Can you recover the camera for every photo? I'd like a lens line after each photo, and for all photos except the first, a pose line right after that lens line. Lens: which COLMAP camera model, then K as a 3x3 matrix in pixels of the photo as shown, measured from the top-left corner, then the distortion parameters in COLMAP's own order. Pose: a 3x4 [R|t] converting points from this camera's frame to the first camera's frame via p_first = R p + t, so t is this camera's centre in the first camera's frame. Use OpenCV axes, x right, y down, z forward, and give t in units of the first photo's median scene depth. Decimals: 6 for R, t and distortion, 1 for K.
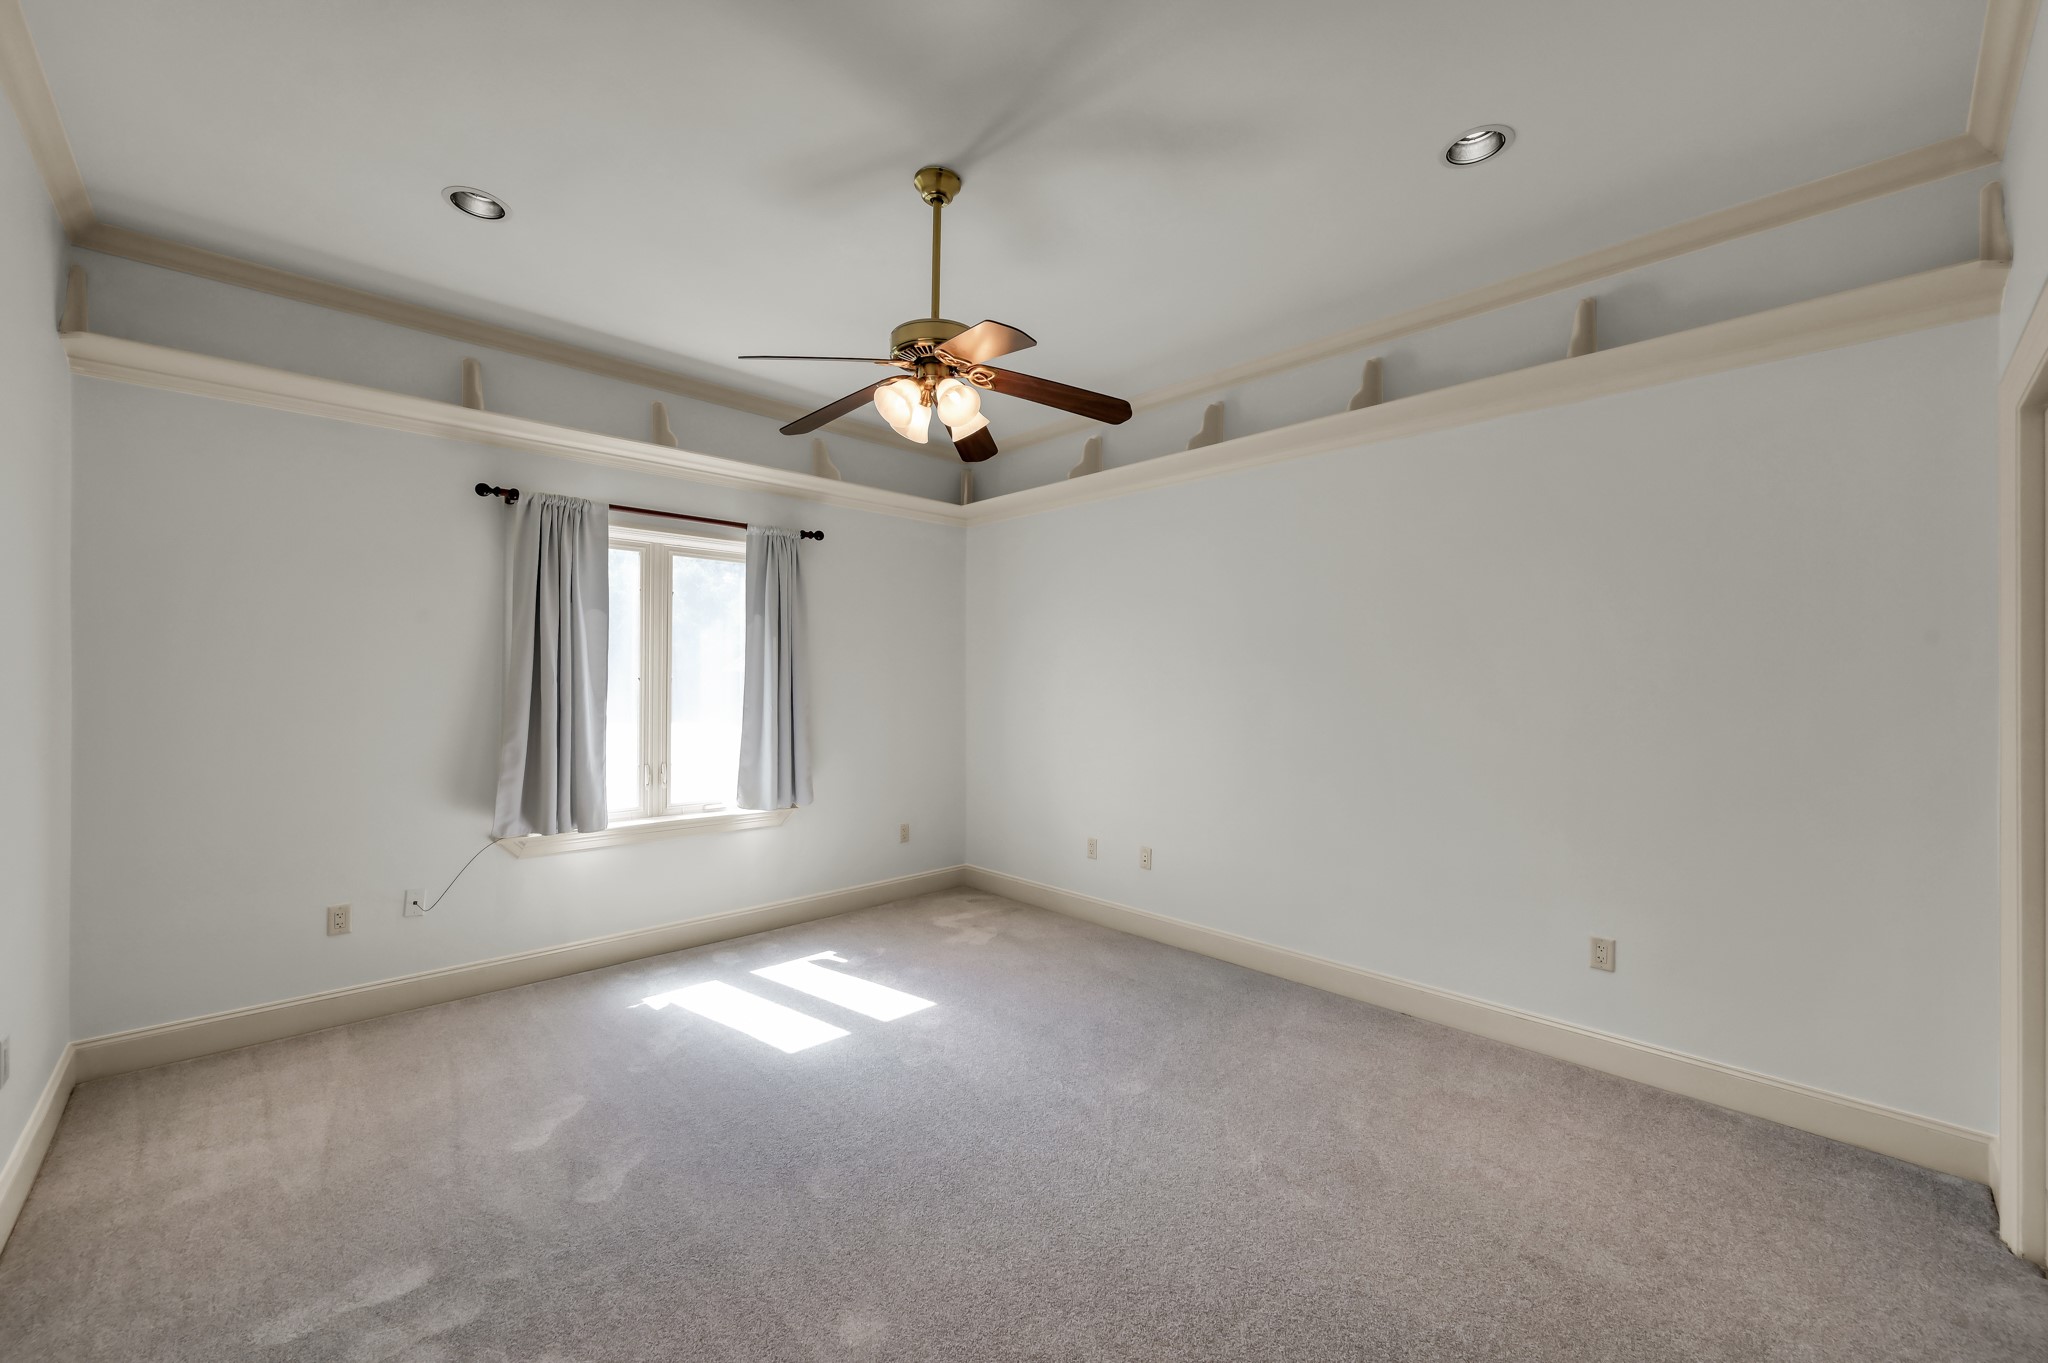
lens RADIAL K [[801.7, 0, 1026.3], [0, 801.7, 681.0], [0, 0, 1]] dist [-0.001336, -0.000071]
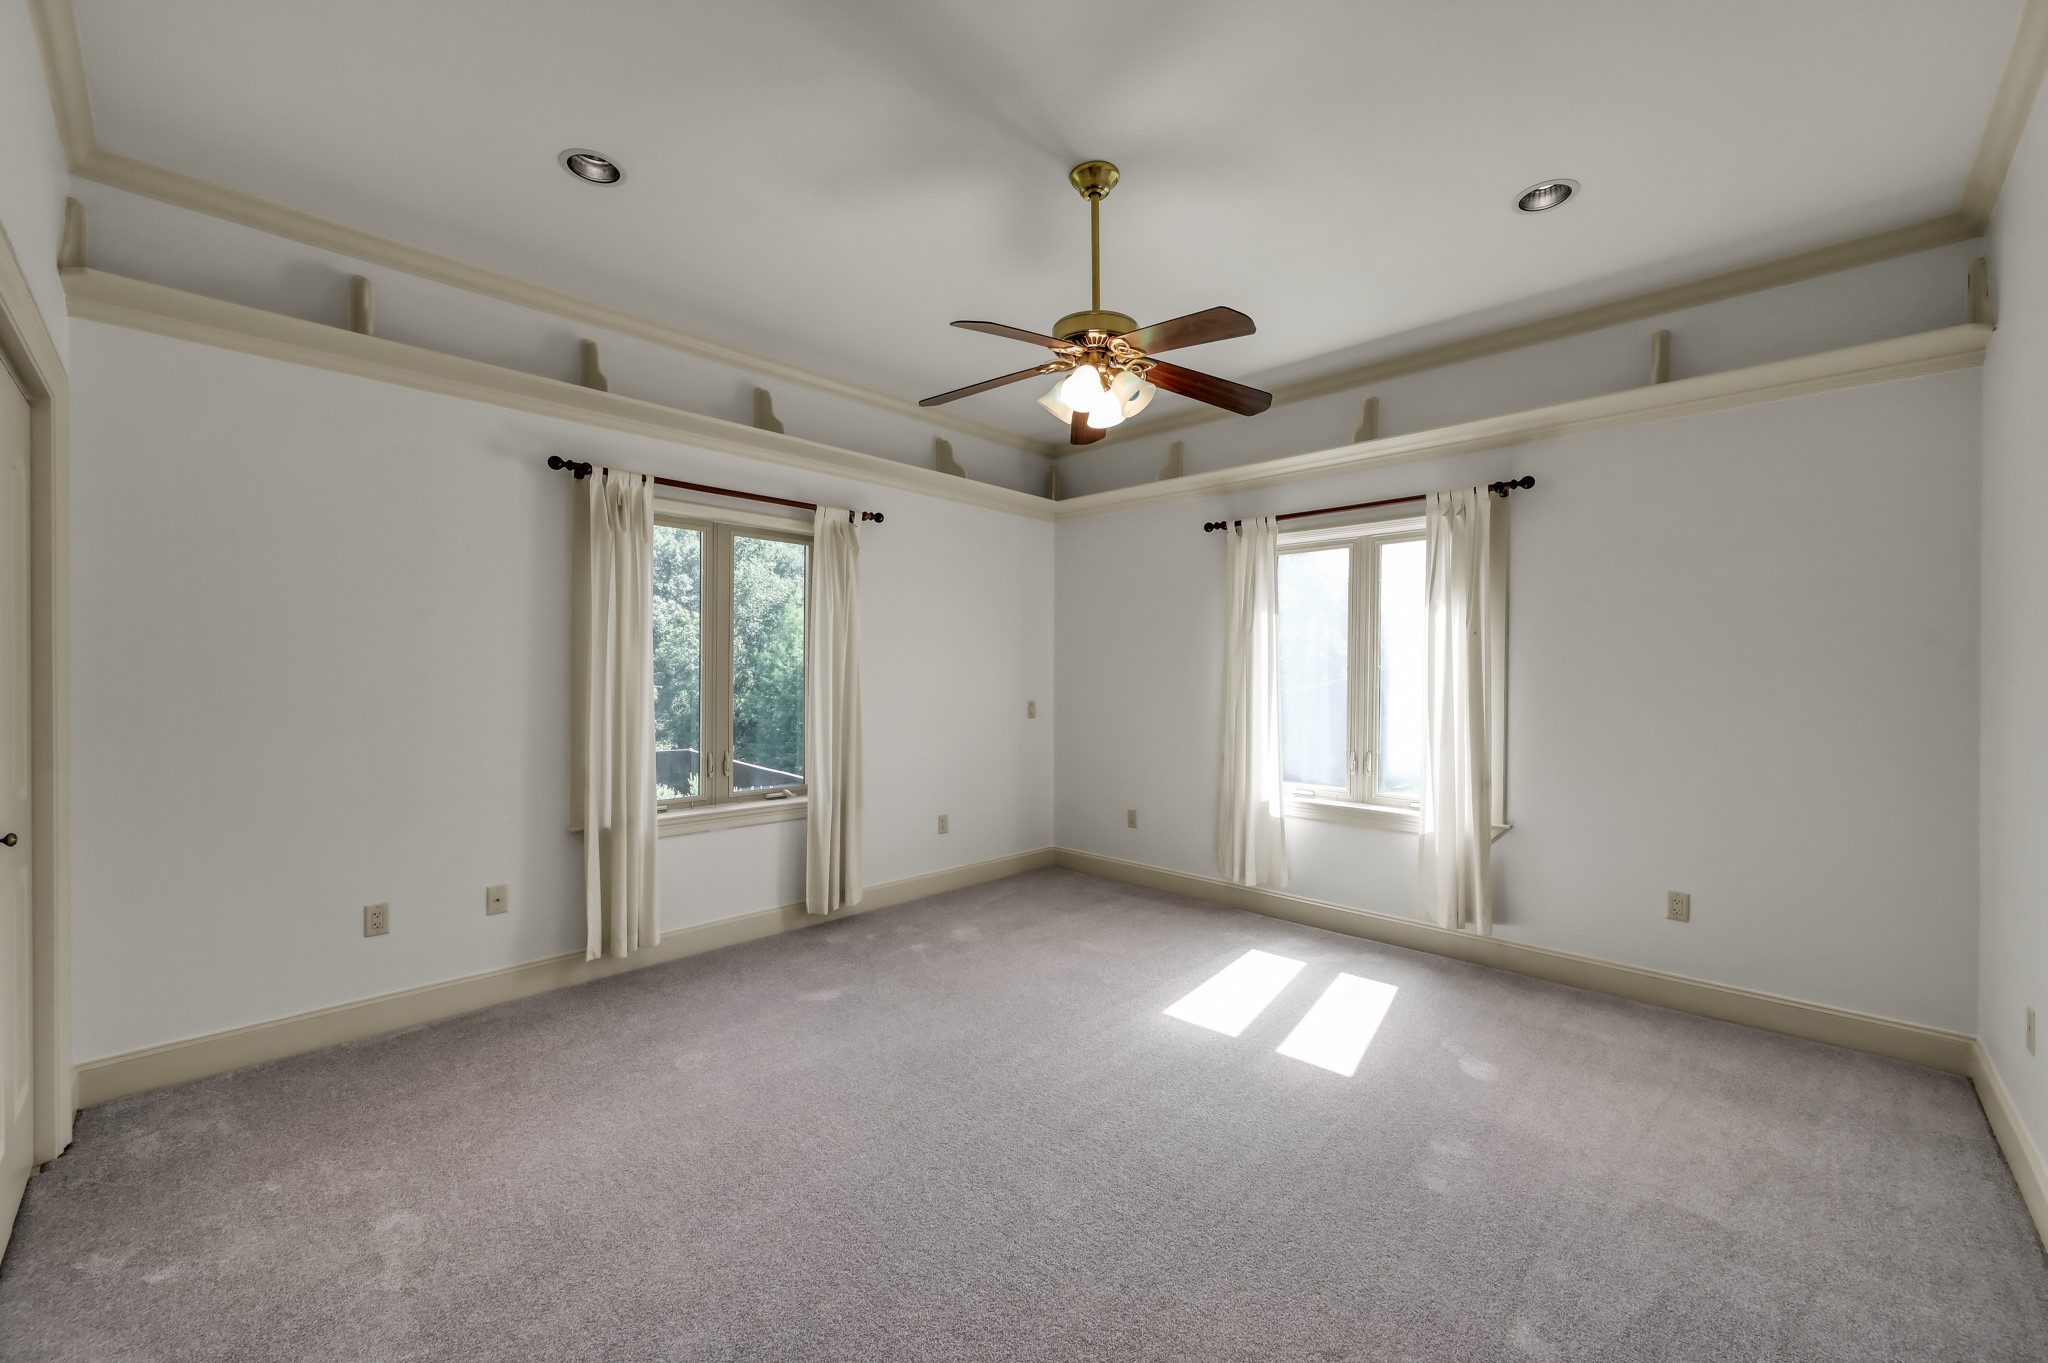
lens RADIAL K [[801.7, 0, 1027.5], [0, 801.7, 673.5], [0, 0, 1]] dist [-0.001336, -0.000071]
pose [[0.068978, 0.004033, -0.997610, 0.530245], [-0.000218, 0.999992, 0.004027, -0.000530], [0.997618, -0.000061, 0.068978, 0.501447]]
